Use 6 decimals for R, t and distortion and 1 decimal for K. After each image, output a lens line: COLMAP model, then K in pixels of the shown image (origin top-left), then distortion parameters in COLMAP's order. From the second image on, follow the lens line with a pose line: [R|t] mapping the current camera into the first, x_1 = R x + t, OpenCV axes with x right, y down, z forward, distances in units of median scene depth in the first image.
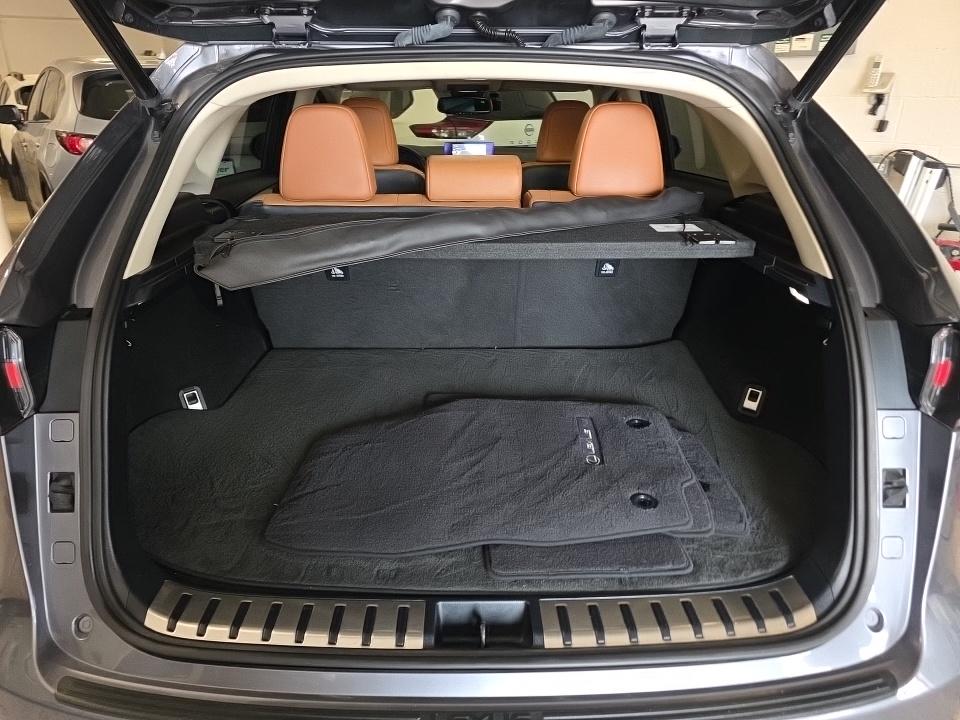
lens RADIAL K [[634.3, 0, 480.0], [0, 634.3, 360.0], [0, 0, 1]] dist [0.064591, -0.040440]
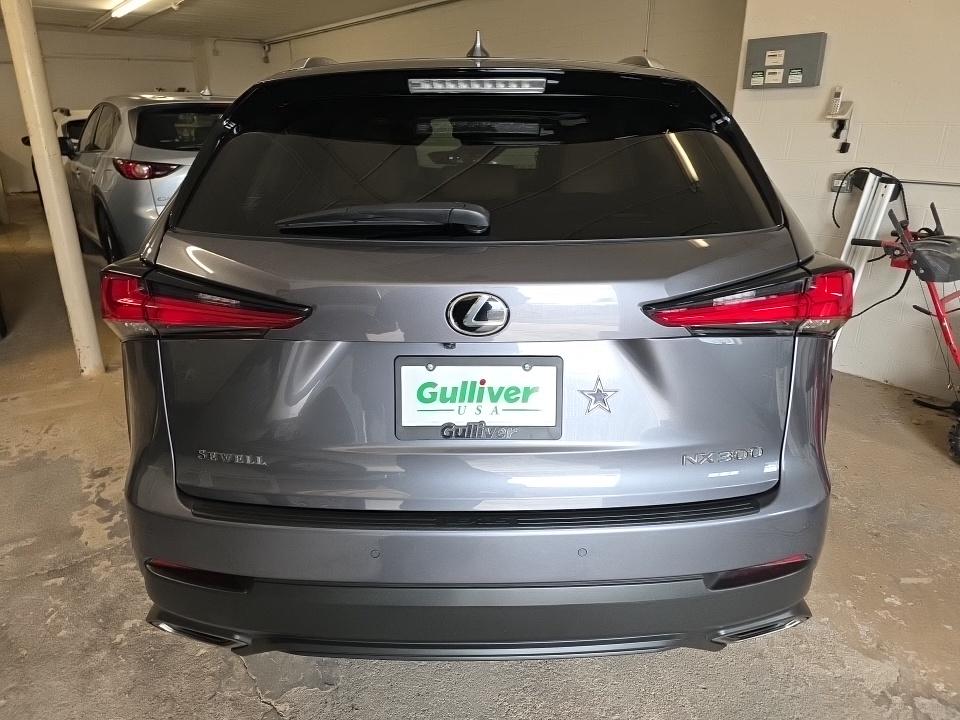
lens RADIAL K [[634.3, 0, 480.0], [0, 634.3, 360.0], [0, 0, 1]] dist [0.064591, -0.040440]
pose [[0.999687, 0.003014, -0.024844, 0.012186], [-0.004093, 0.999046, -0.043474, 0.062111], [0.024690, 0.043562, 0.998746, -0.129748]]
